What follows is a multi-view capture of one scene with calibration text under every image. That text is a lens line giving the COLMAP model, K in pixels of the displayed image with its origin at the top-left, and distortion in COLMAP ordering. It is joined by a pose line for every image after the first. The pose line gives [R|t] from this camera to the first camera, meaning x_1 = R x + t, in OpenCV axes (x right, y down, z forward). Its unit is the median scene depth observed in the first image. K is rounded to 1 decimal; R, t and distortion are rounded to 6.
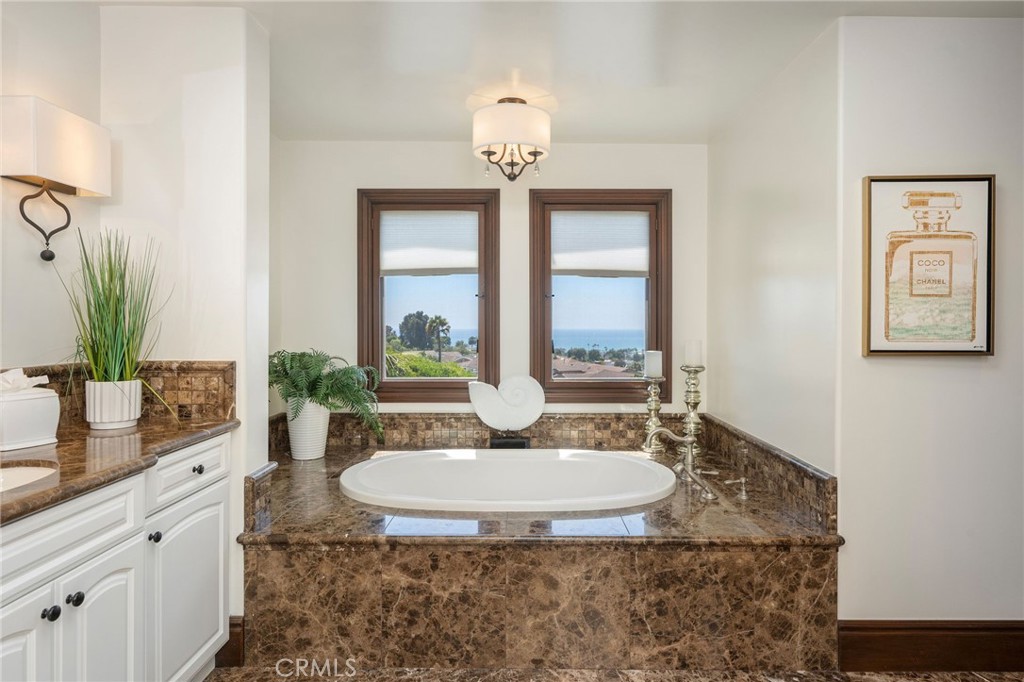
lens RADIAL K [[589.1, 0, 527.8], [0, 589.1, 328.3], [0, 0, 1]] dist [-0.002761, -0.000196]
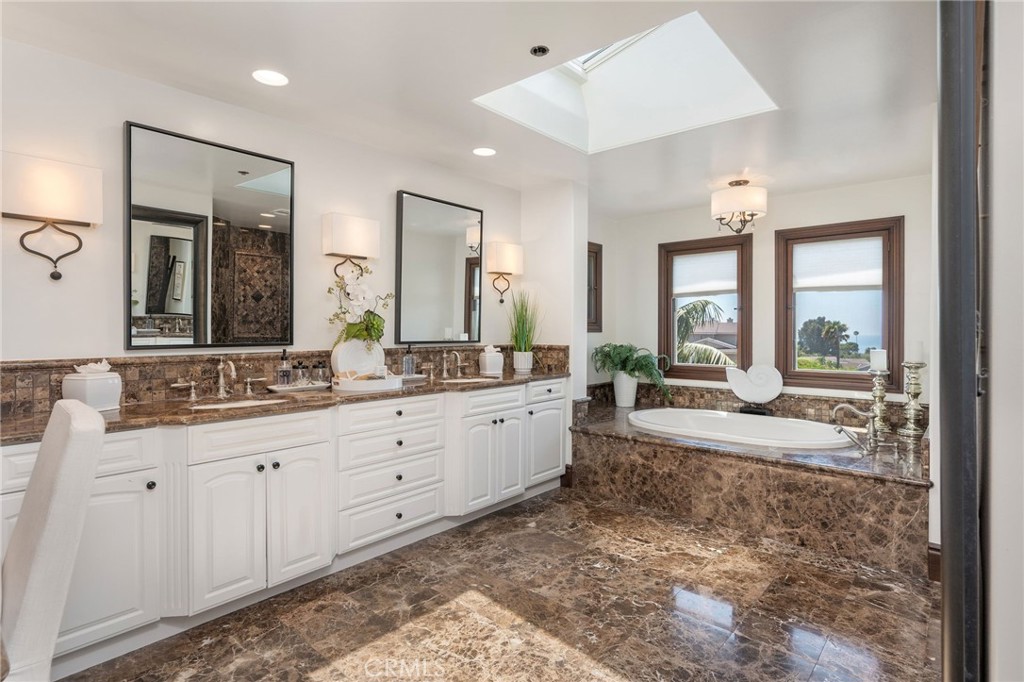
lens RADIAL K [[517.8, 0, 512.0], [0, 517.8, 341.0], [0, 0, 1]] dist [0.003383, 0.000162]
pose [[0.751169, 0.013767, -0.659966, 0.413809], [-0.004388, 0.999865, 0.015863, 0.007331], [0.660095, -0.009020, 0.751128, -0.387100]]
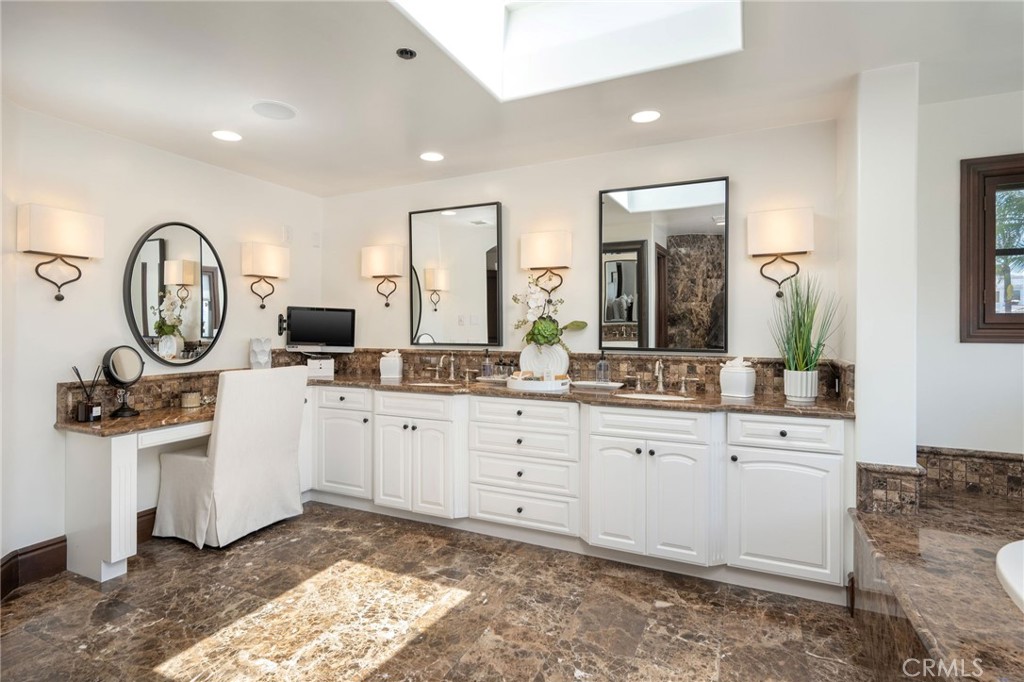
lens RADIAL K [[498.9, 0, 512.0], [0, 498.9, 341.0], [0, 0, 1]] dist [-0.002177, -0.000580]
pose [[-0.421233, 0.006985, -0.906926, 0.513551], [-0.015865, 0.999761, 0.015069, 0.002002], [0.906814, 0.020736, -0.421021, 0.550775]]
